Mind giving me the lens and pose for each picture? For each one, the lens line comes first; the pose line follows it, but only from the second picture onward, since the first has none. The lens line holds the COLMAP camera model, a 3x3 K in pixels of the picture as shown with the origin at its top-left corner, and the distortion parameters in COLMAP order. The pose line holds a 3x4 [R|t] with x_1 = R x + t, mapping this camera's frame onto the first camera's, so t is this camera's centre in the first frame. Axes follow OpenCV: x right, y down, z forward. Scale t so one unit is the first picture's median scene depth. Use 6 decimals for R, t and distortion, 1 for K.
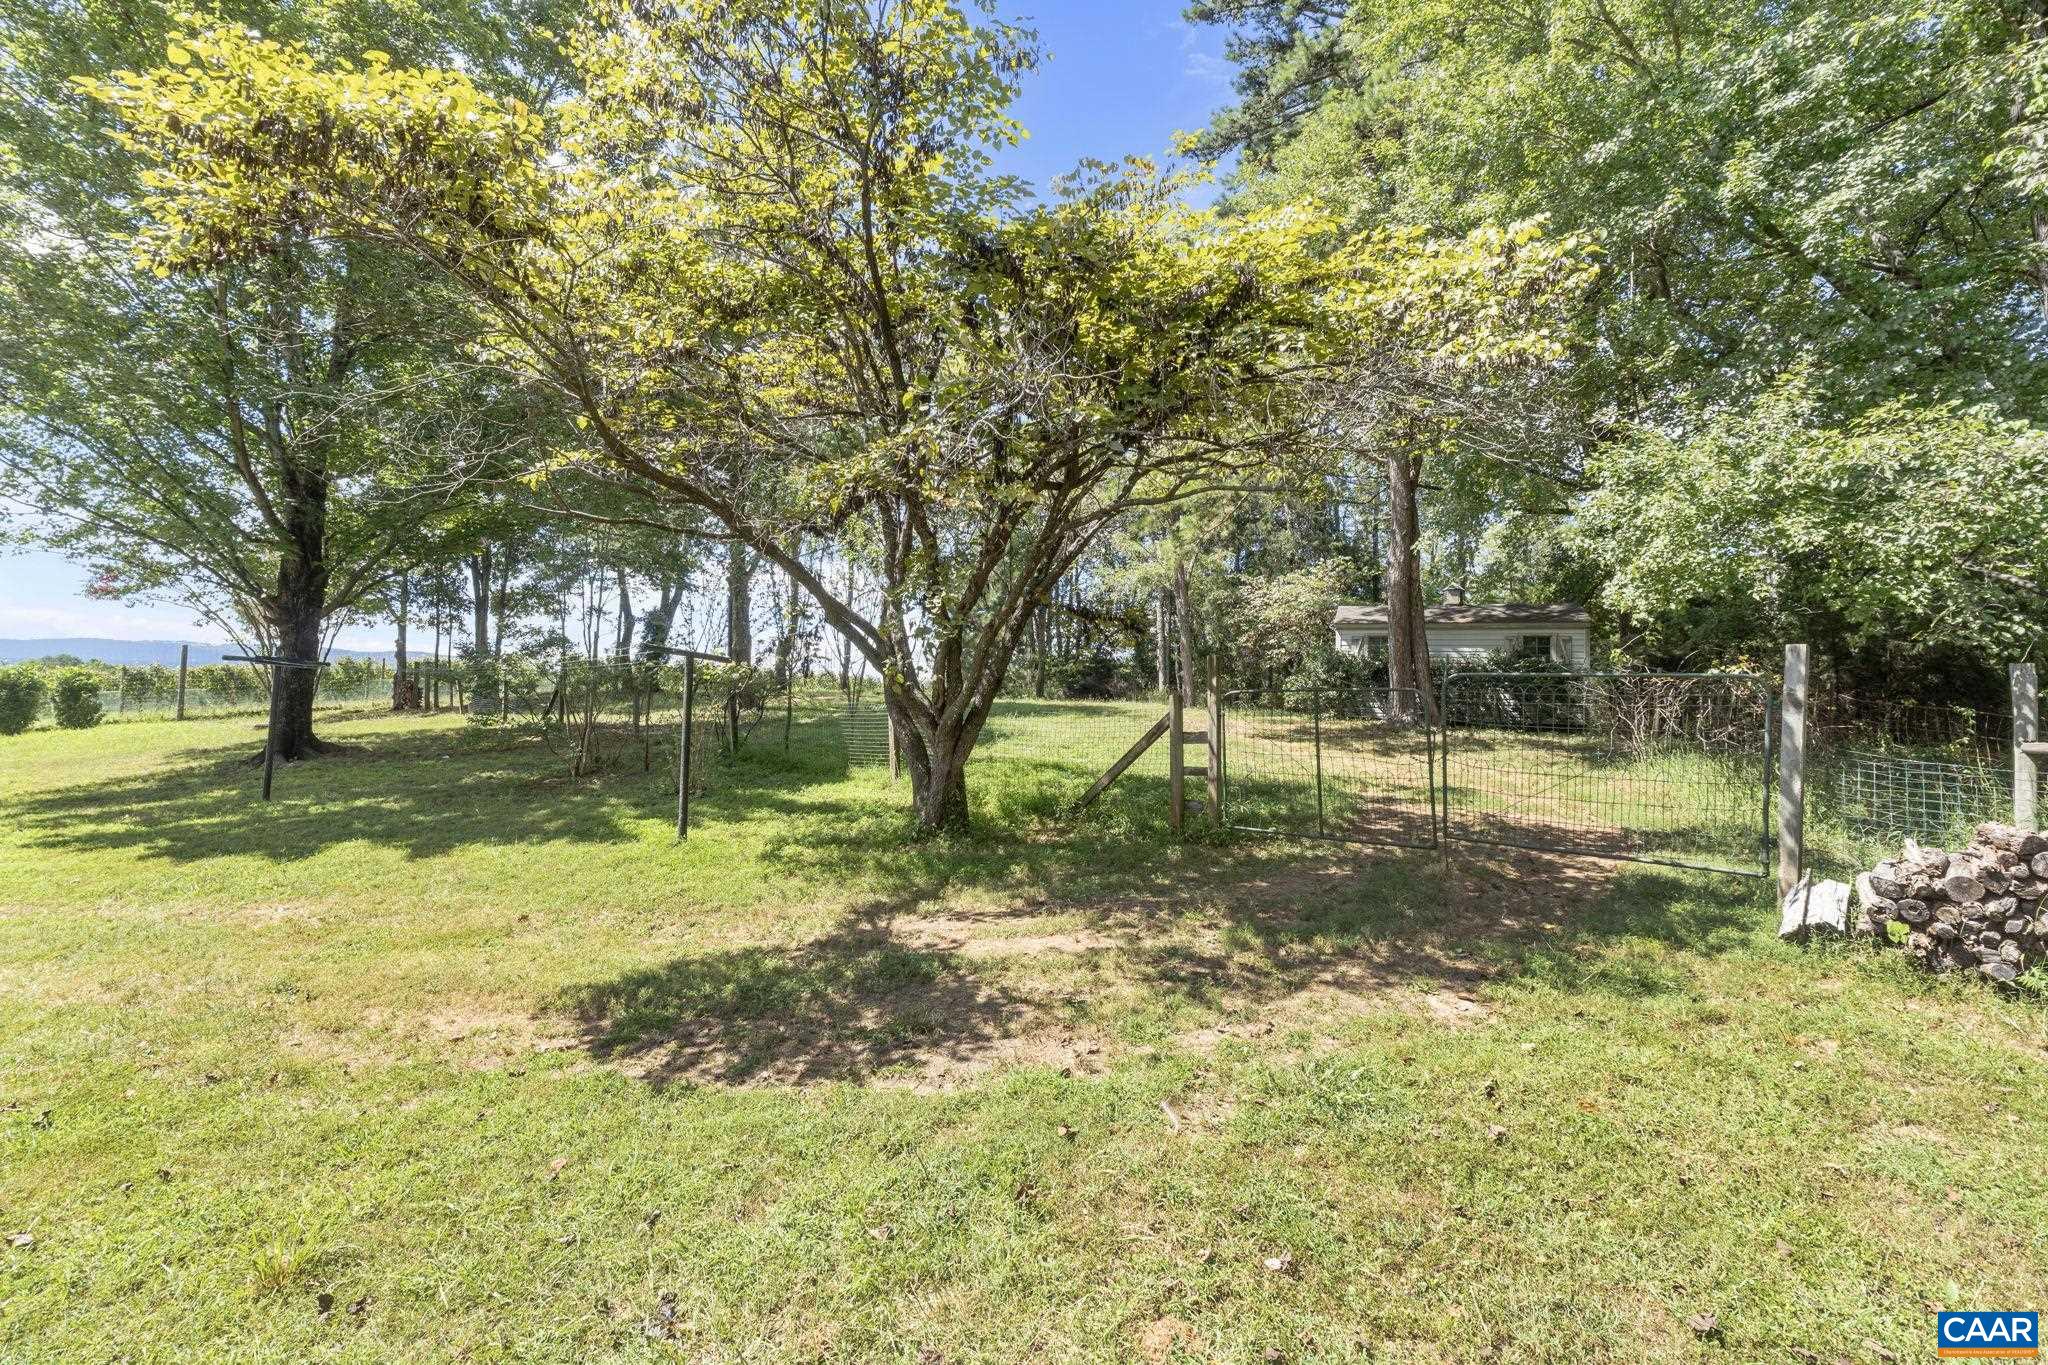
lens RADIAL K [[874.3, 0, 1027.0], [0, 874.3, 680.9], [0, 0, 1]] dist [-0.019914, -0.000004]
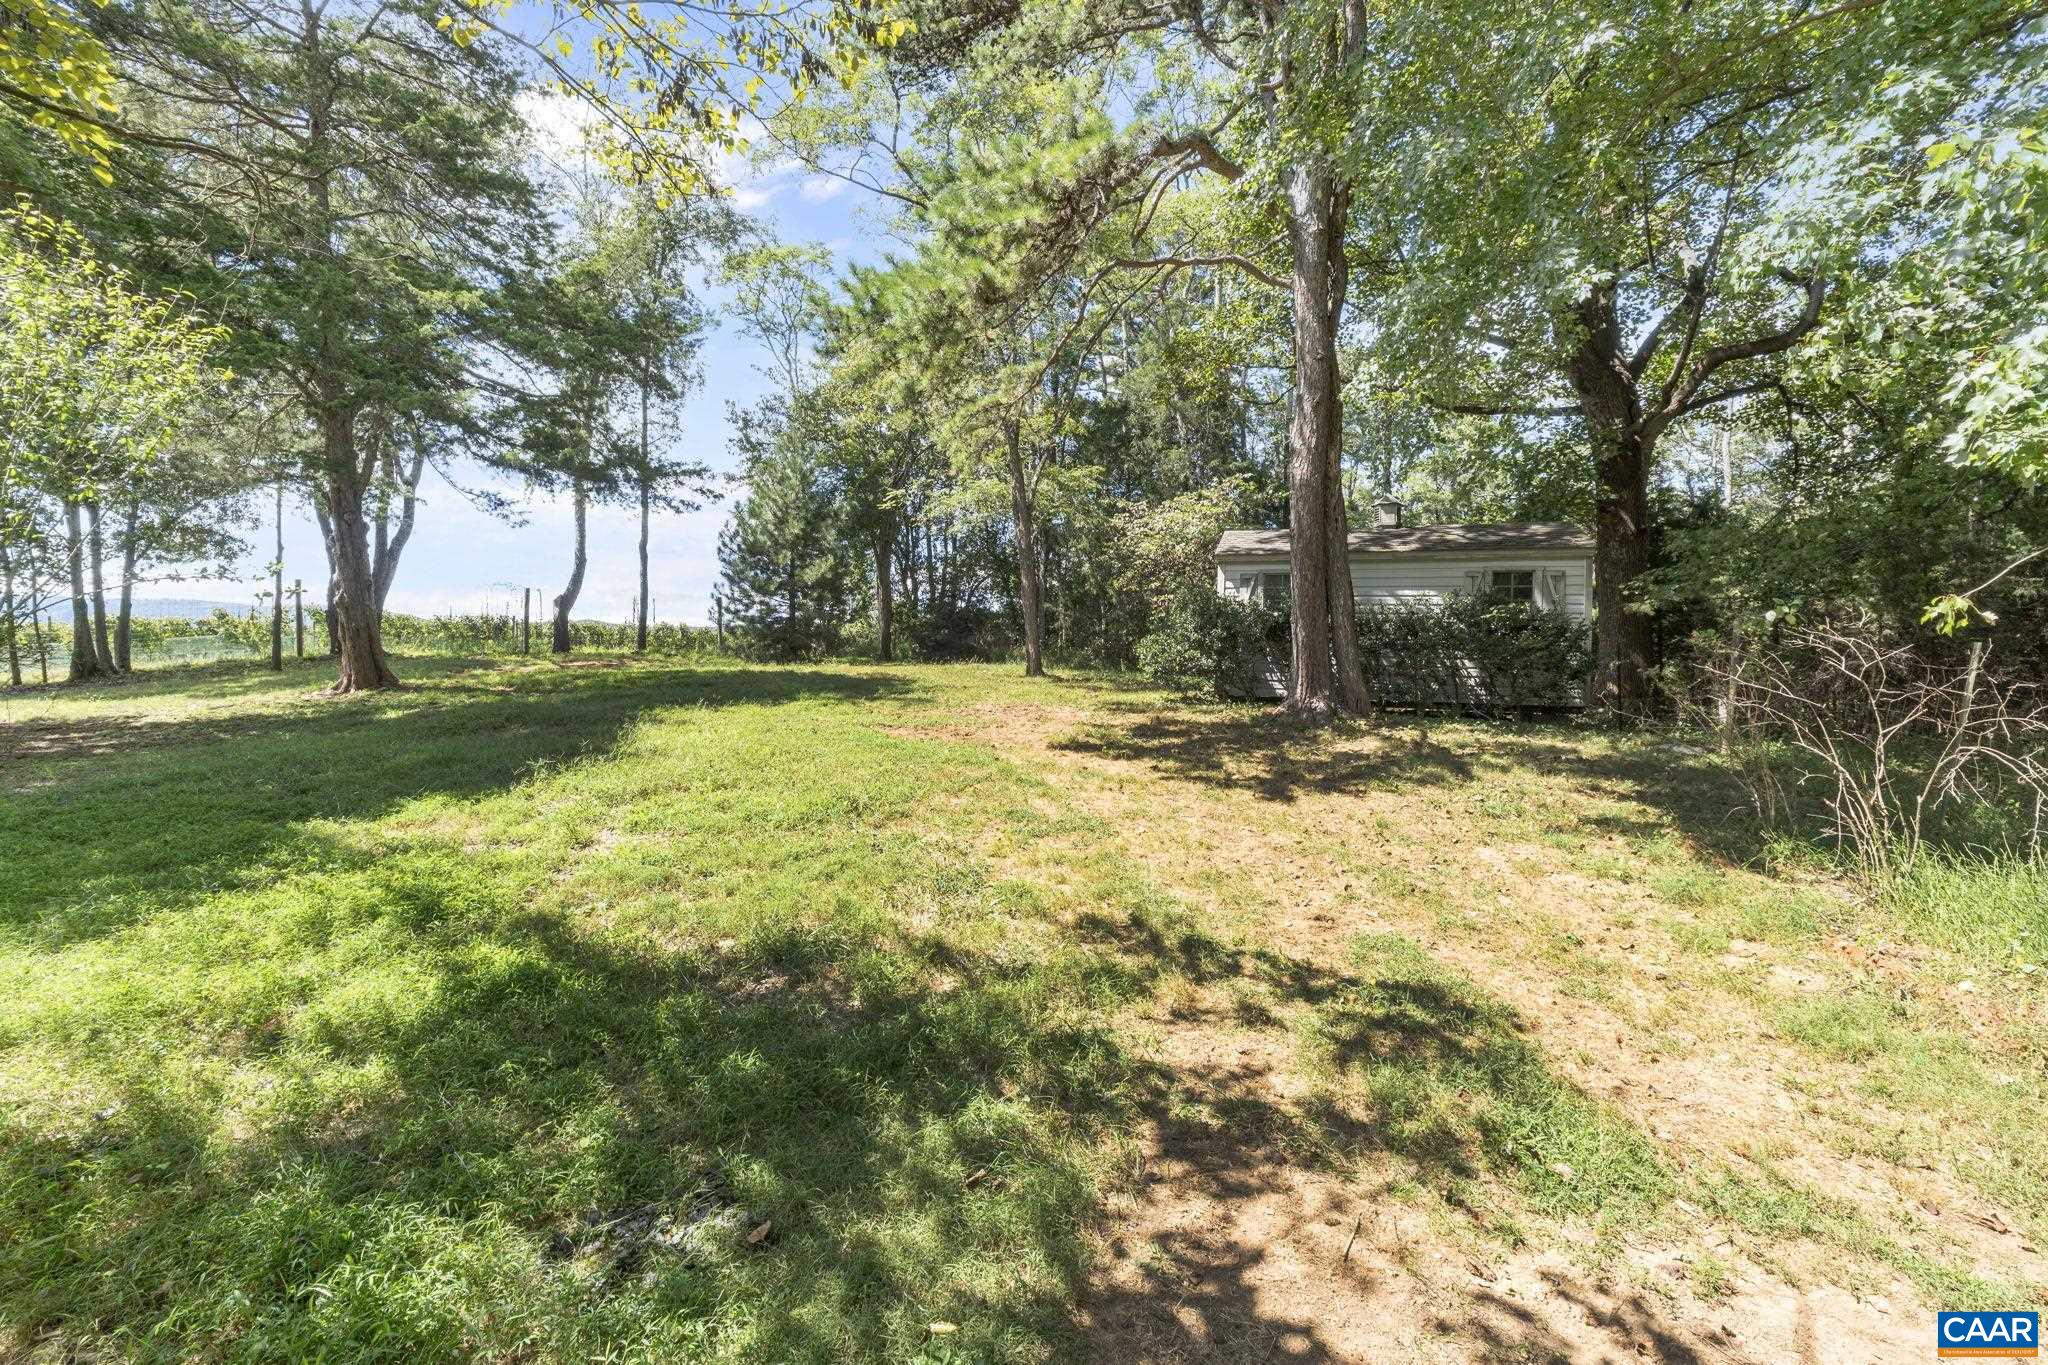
lens RADIAL K [[874.3, 0, 1021.2], [0, 874.3, 678.3], [0, 0, 1]] dist [-0.019914, -0.000004]
pose [[0.996798, -0.015893, 0.078363, 0.158228], [0.011404, 0.998285, 0.057413, -0.012148], [-0.079141, -0.056335, 0.995270, 0.359227]]
